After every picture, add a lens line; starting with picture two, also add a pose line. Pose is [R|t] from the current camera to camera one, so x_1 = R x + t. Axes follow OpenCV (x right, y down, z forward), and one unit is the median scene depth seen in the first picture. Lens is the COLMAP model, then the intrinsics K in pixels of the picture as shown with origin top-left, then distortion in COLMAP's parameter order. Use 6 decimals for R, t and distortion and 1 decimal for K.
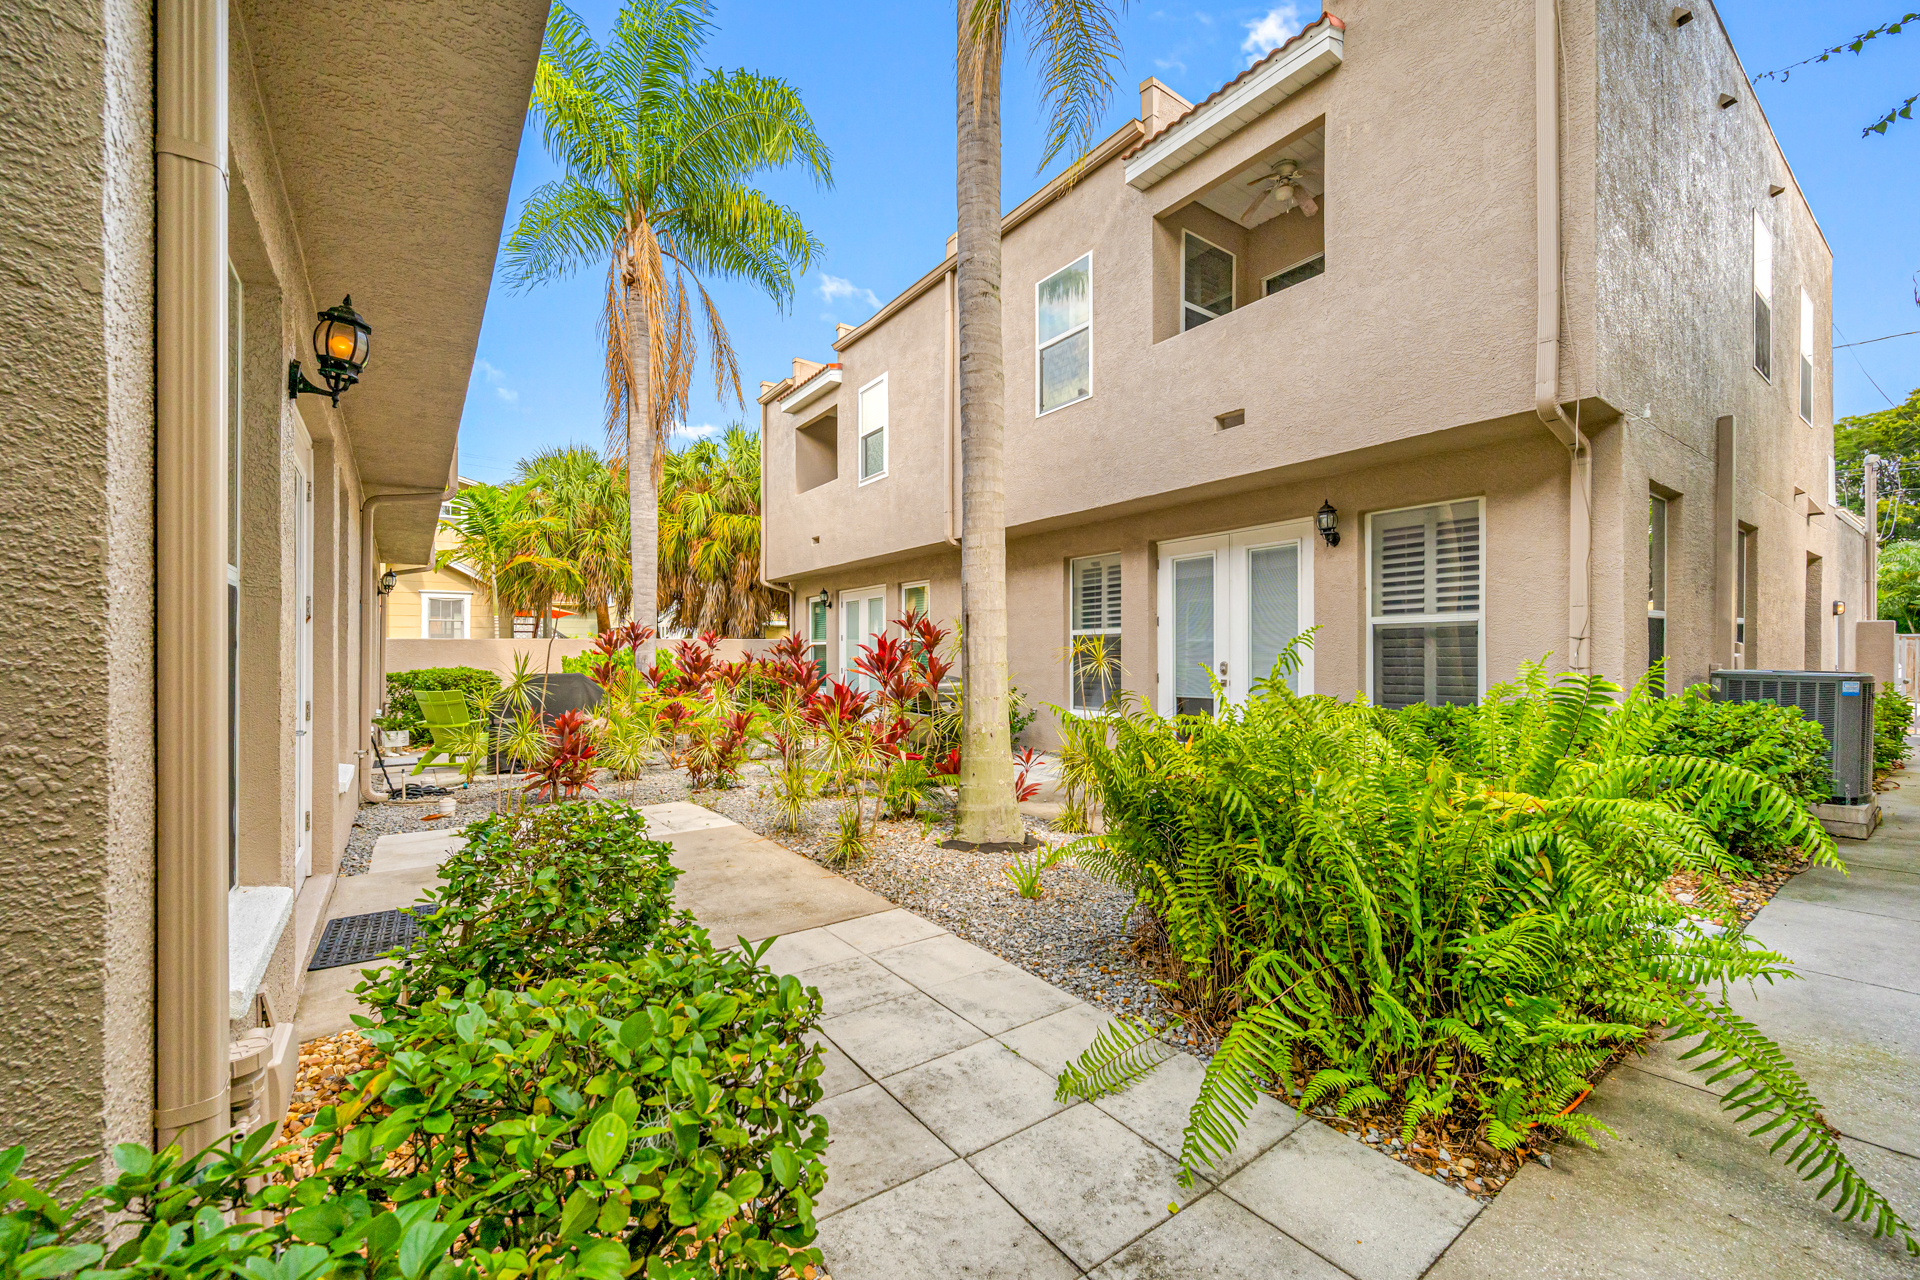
lens RADIAL K [[768.2, 0, 963.6], [0, 768.2, 644.2], [0, 0, 1]] dist [-0.003405, 0.000435]
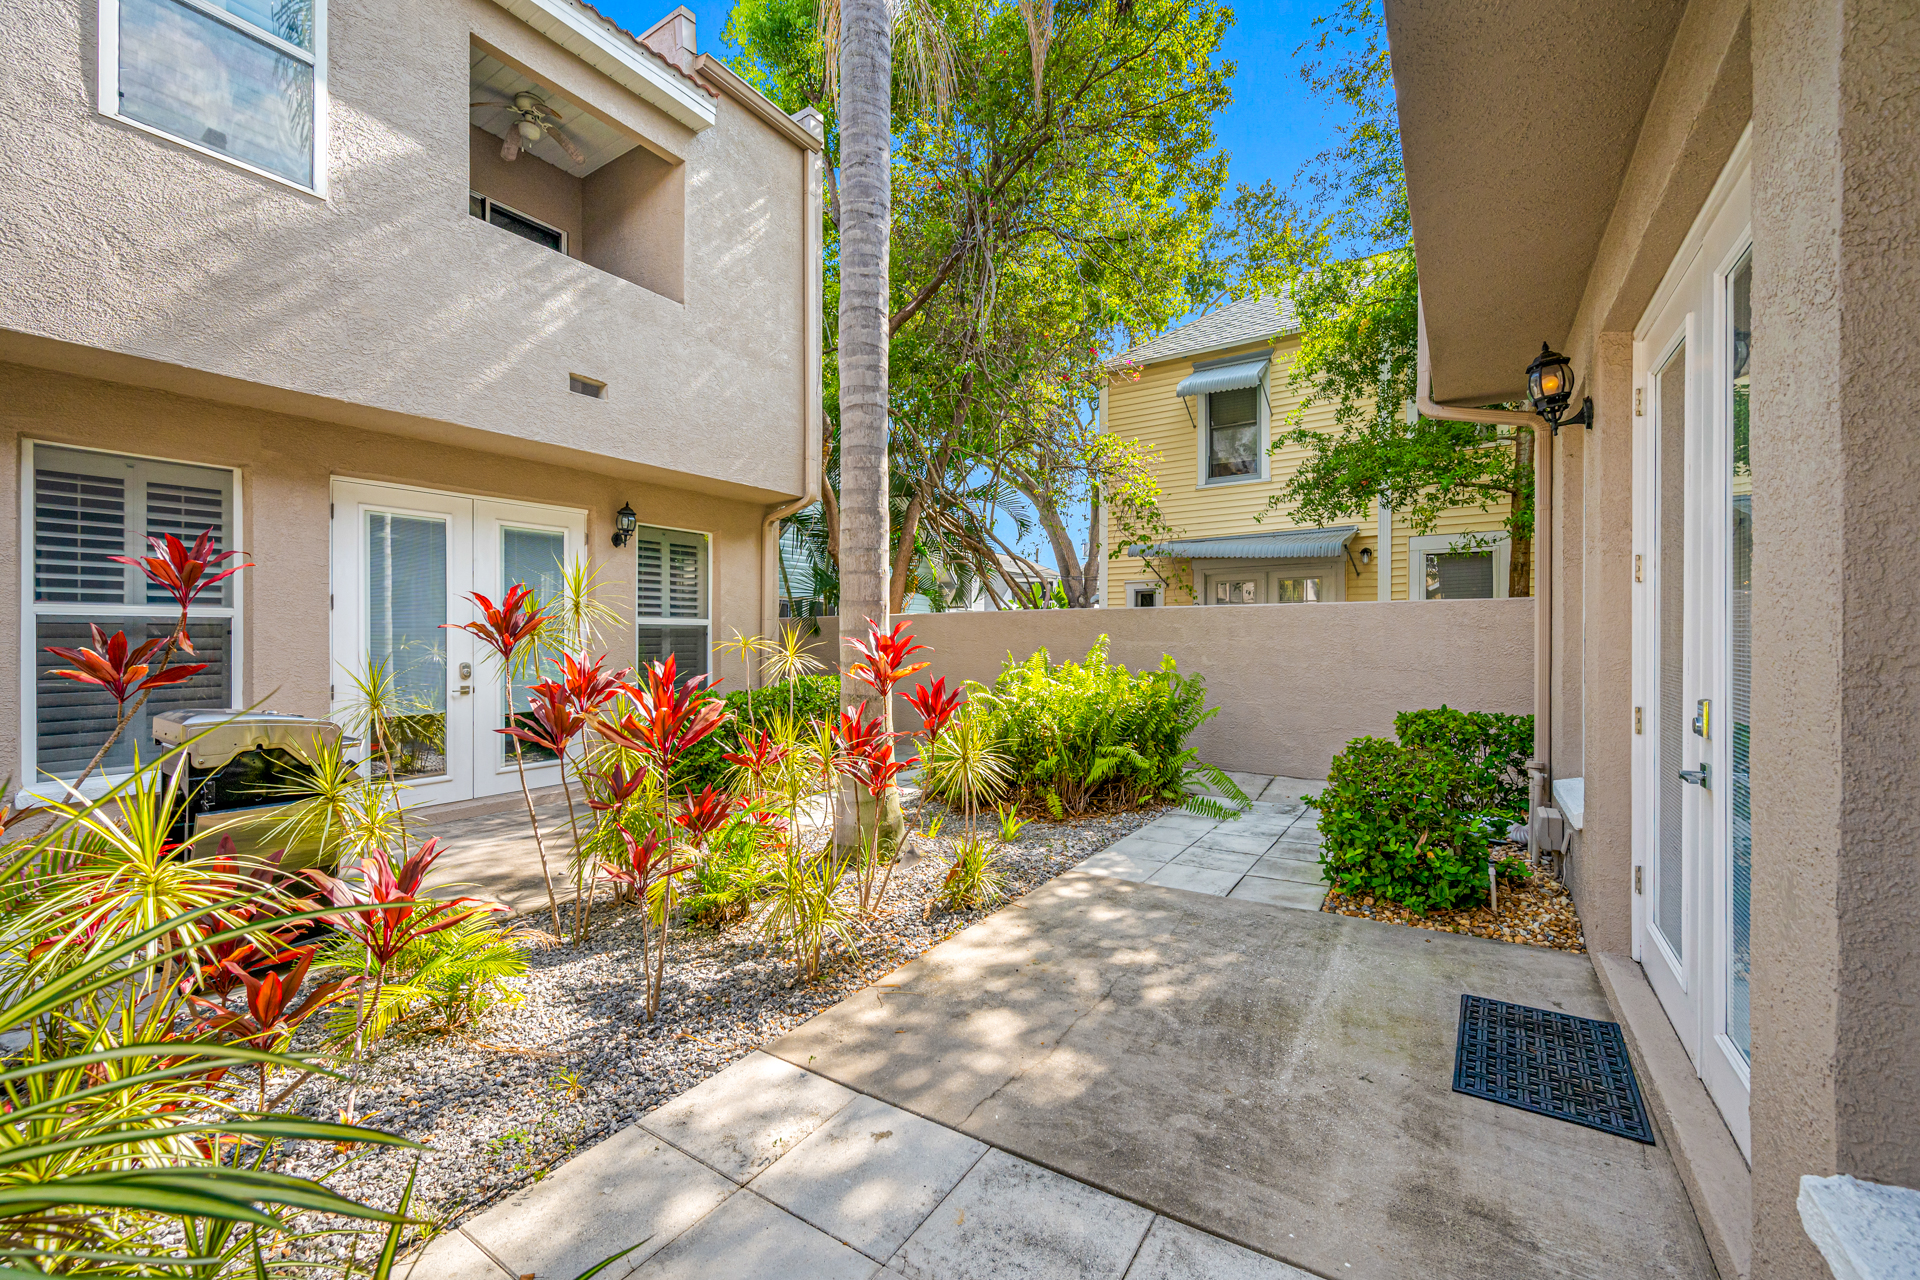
lens RADIAL K [[768.2, 0, 960.1], [0, 768.2, 648.8], [0, 0, 1]] dist [-0.003405, 0.000435]
pose [[-0.362626, 0.005868, 0.931916, -0.574914], [0.002622, 0.999983, -0.005277, 0.014674], [-0.931931, 0.000530, -0.362635, 0.843751]]
